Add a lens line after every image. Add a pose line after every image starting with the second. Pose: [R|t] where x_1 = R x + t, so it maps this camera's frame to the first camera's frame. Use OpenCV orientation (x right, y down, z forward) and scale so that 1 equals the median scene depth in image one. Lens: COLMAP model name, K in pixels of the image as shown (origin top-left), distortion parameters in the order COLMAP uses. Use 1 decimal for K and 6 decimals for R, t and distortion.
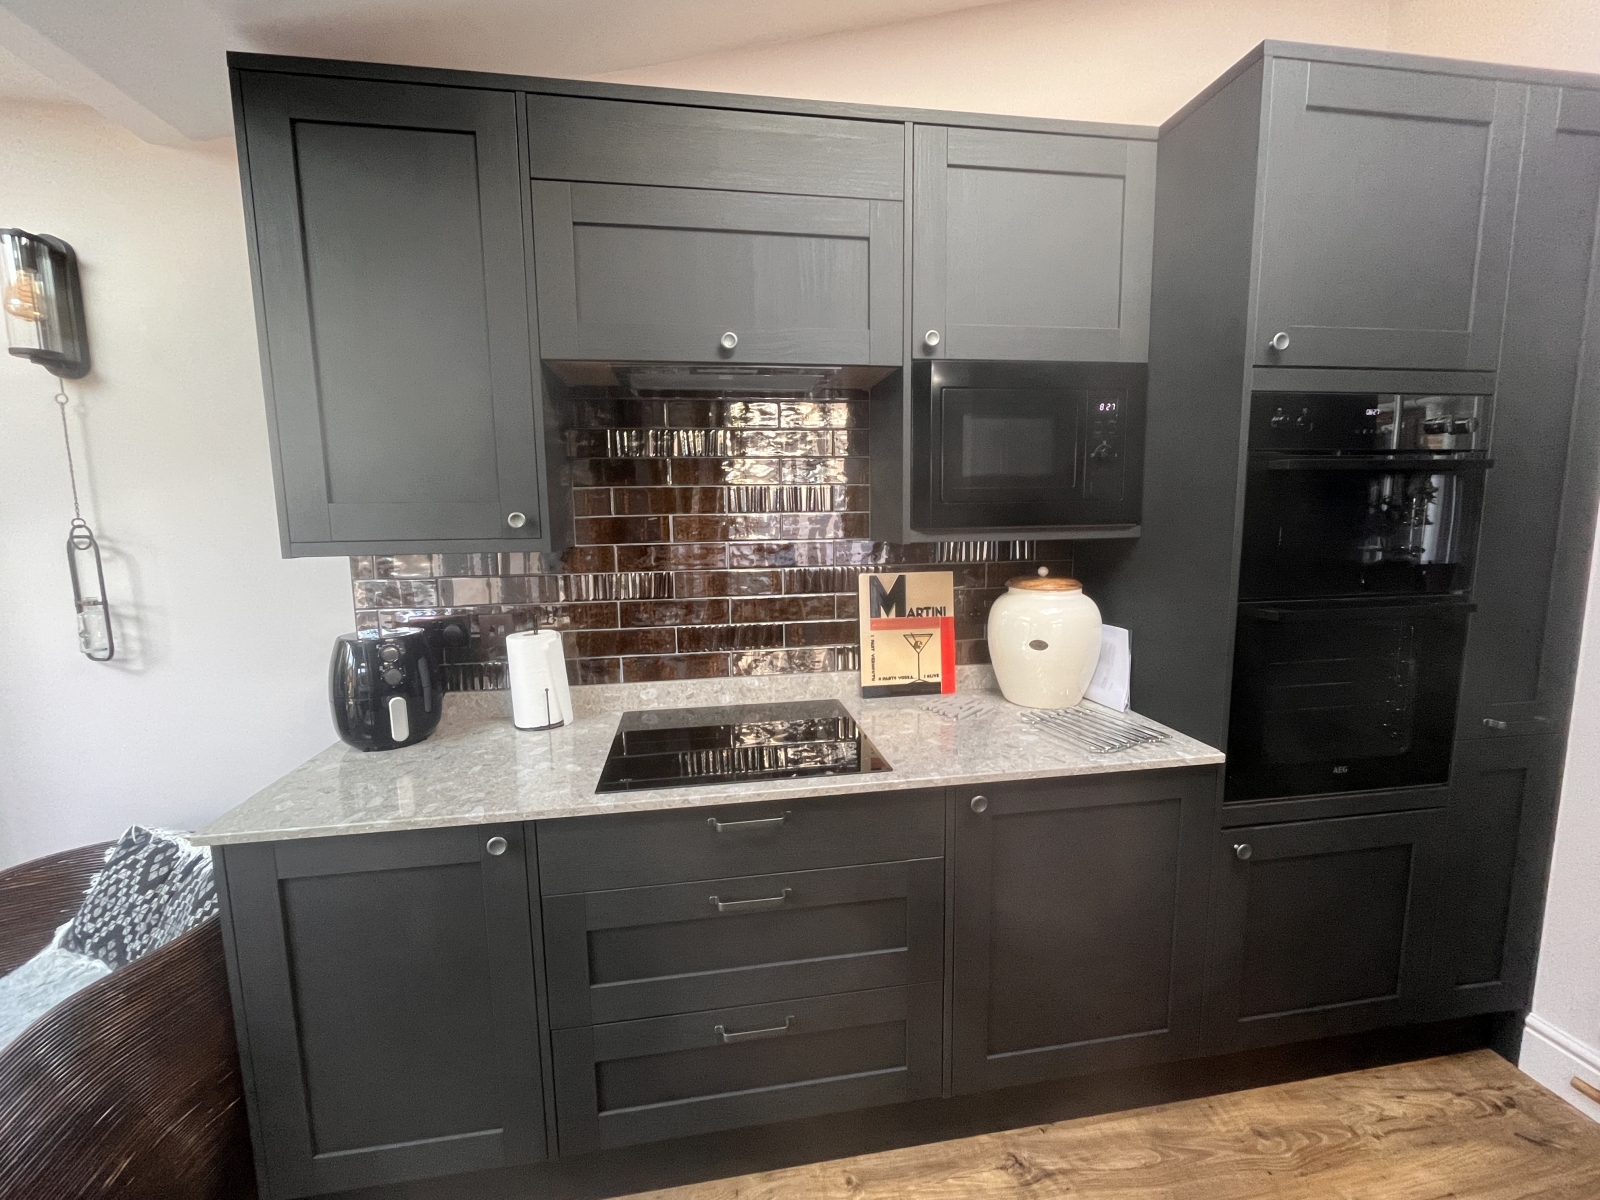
lens RADIAL K [[646.5, 0, 794.5], [0, 646.5, 595.1], [0, 0, 1]] dist [-0.003818, -0.000121]
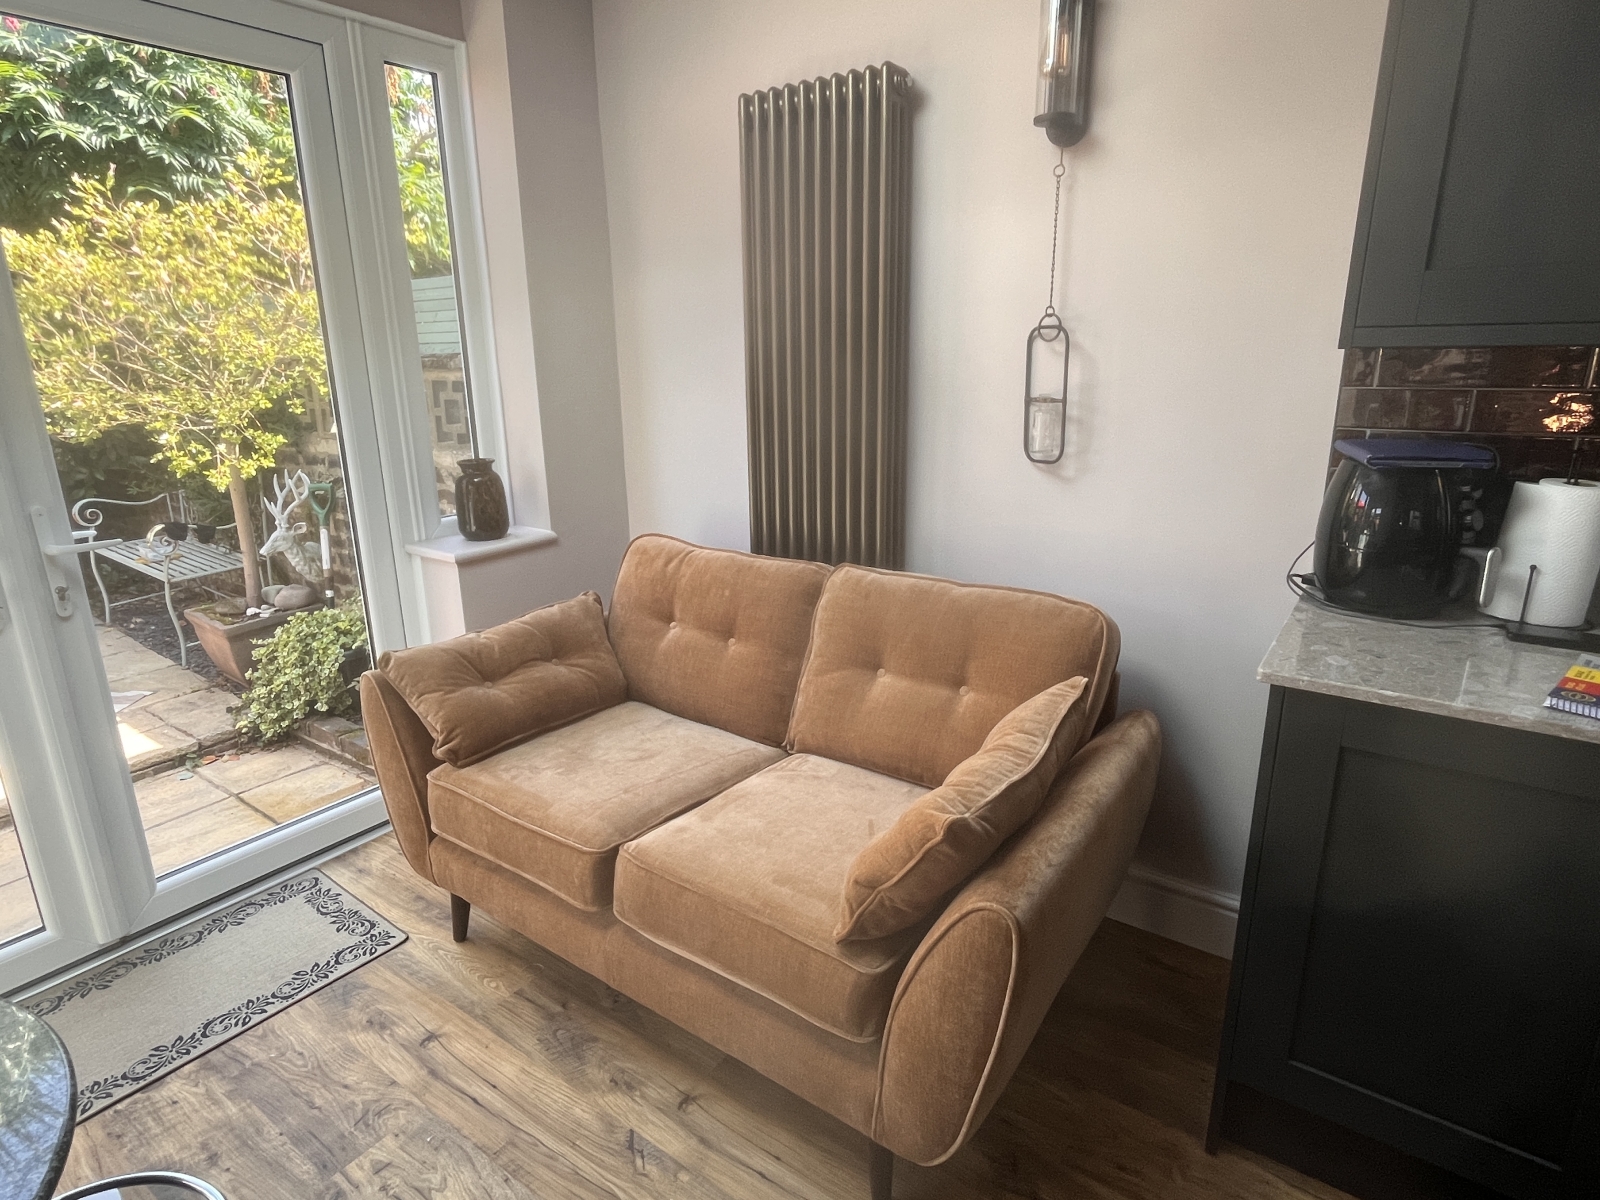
lens RADIAL K [[876.6, 0, 792.4], [0, 876.6, 589.8], [0, 0, 1]] dist [-0.004230, 0.002020]
pose [[0.711256, 0.192229, -0.676138, -0.412091], [-0.079981, 0.977766, 0.193847, 0.061443], [0.698368, -0.083797, 0.710817, -0.185839]]
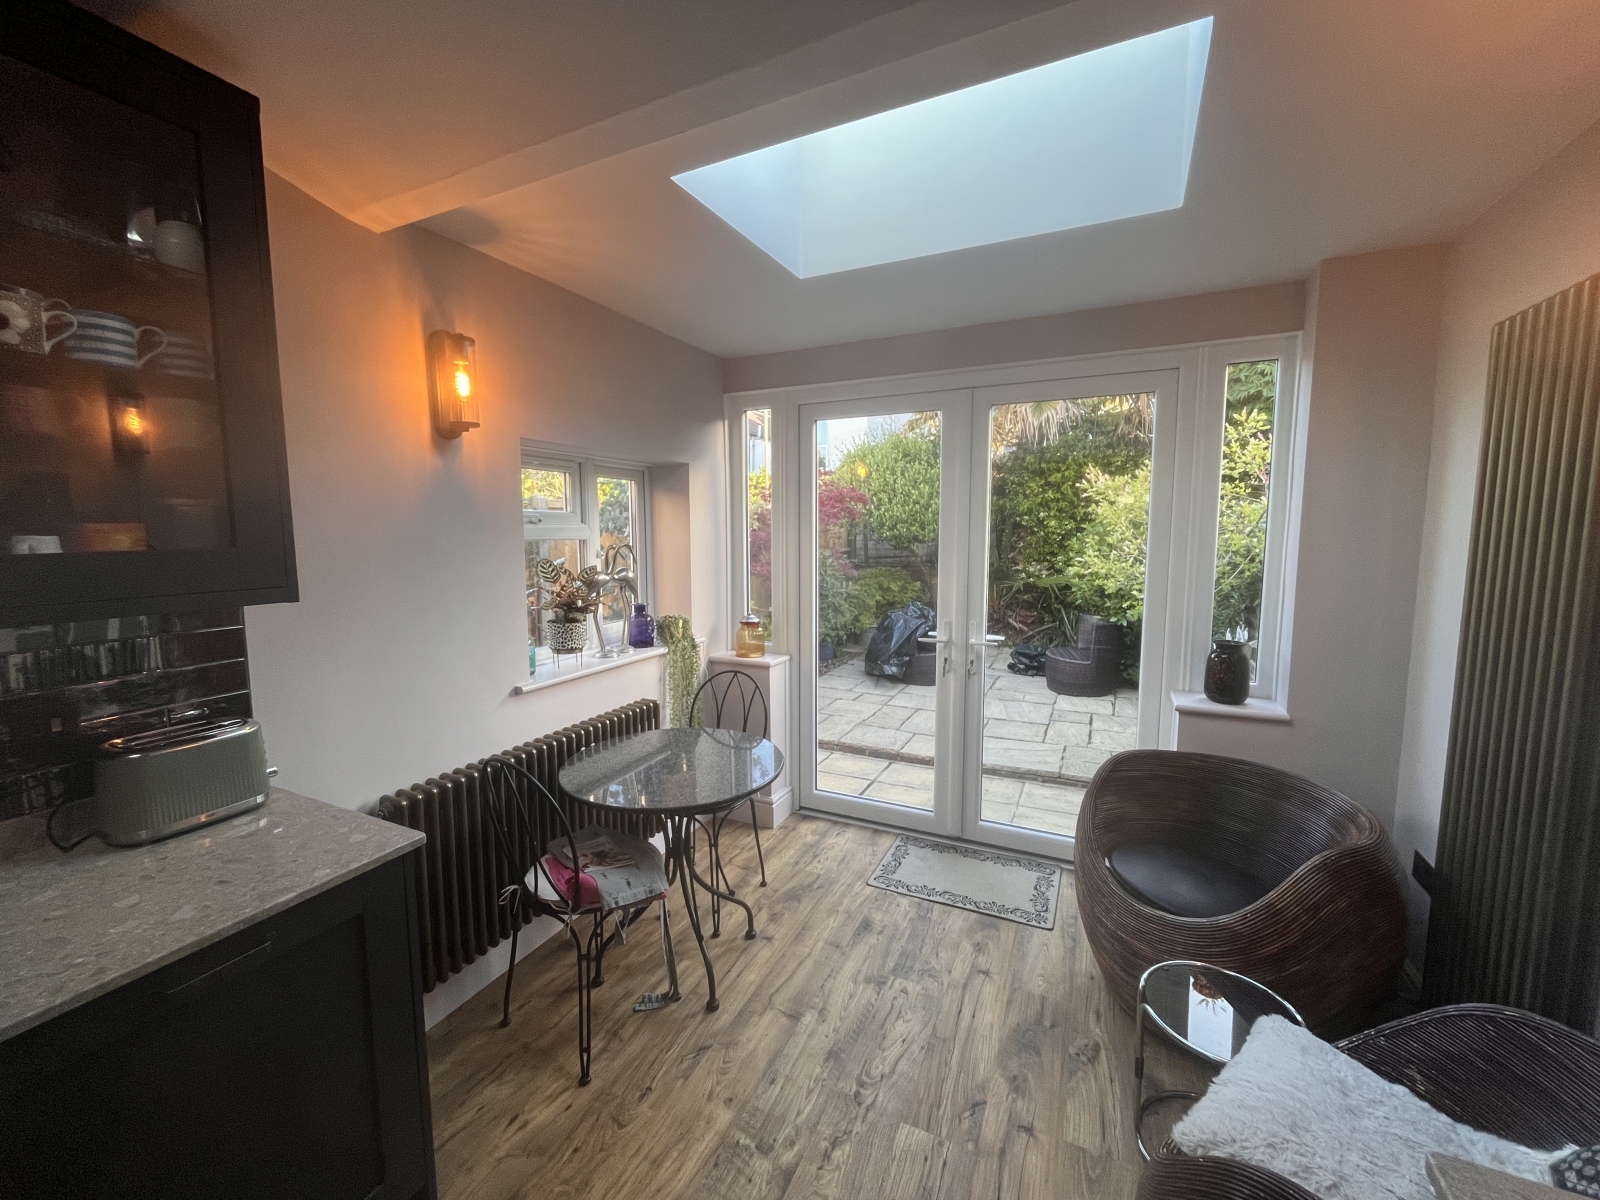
lens RADIAL K [[646.5, 0, 794.5], [0, 646.5, 595.1], [0, 0, 1]] dist [-0.003818, -0.000121]
pose [[-0.563645, 0.105078, -0.819306, -0.142971], [-0.083836, 0.979477, 0.183295, -0.109363], [0.821752, 0.172000, -0.543268, 0.514327]]
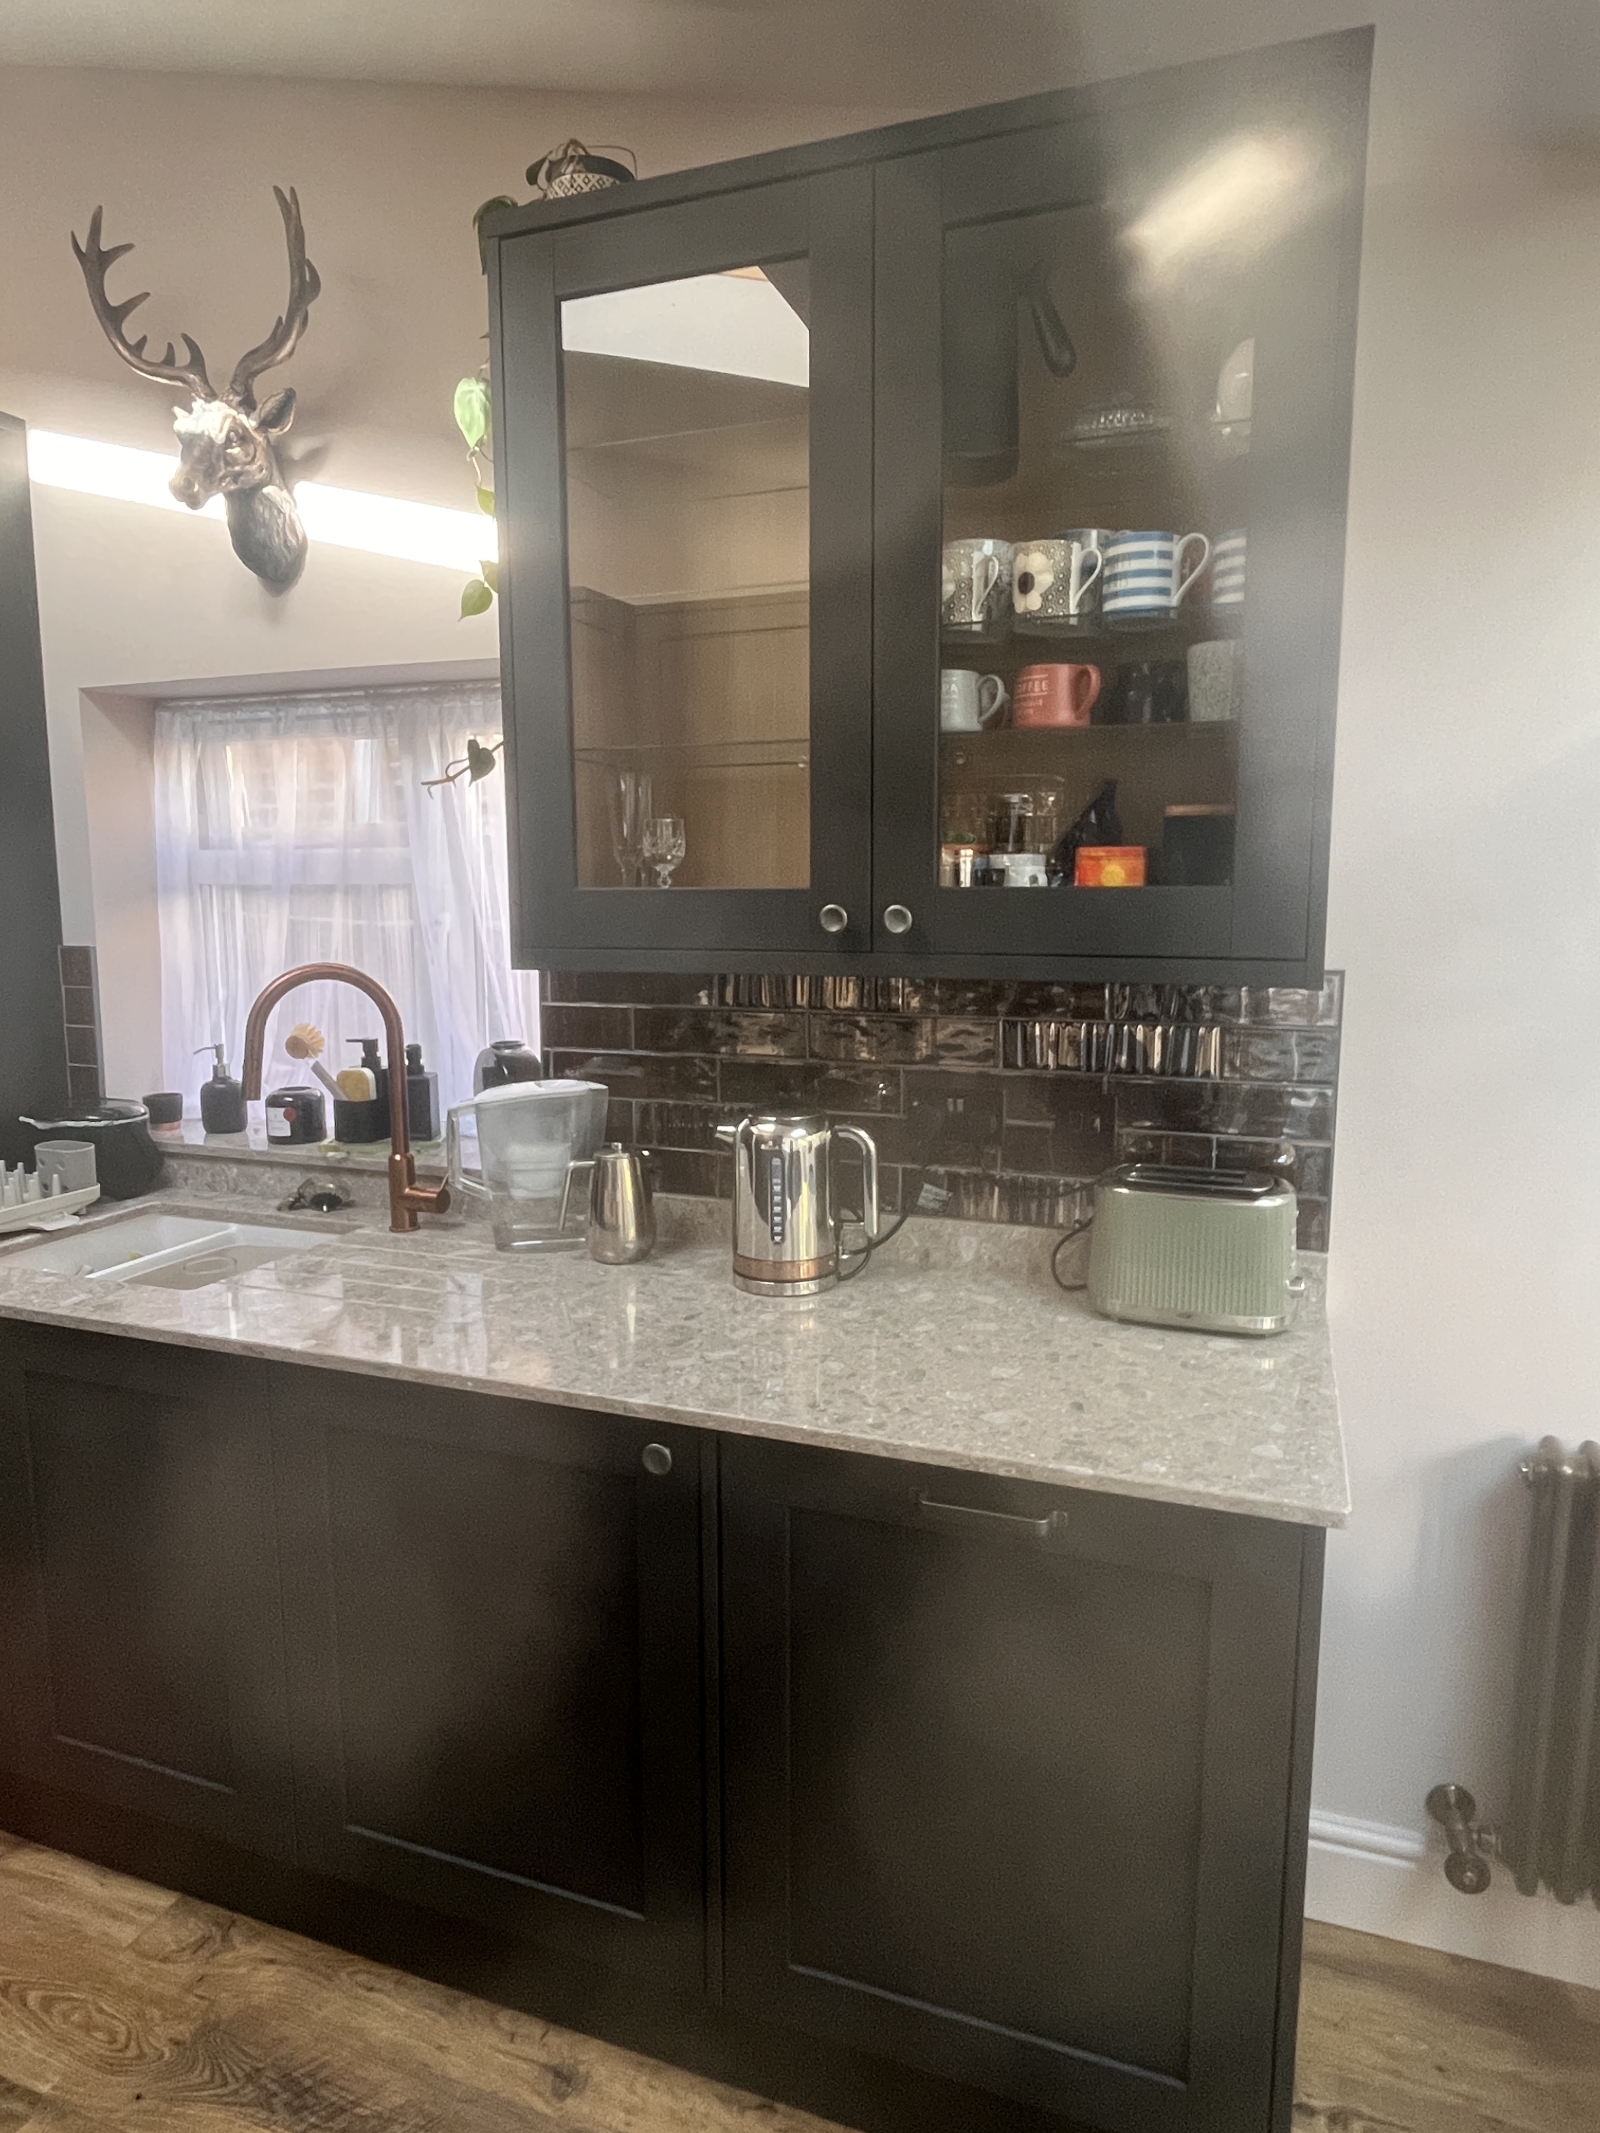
lens RADIAL K [[1252.9, 0, 807.8], [0, 1252.9, 1054.5], [0, 0, 1]] dist [0.002057, -0.000674]
pose [[-0.875950, -0.046507, 0.480155, -0.564016], [0.071693, 0.971738, 0.224912, -0.071992], [-0.477045, 0.231436, -0.847860, 0.451478]]
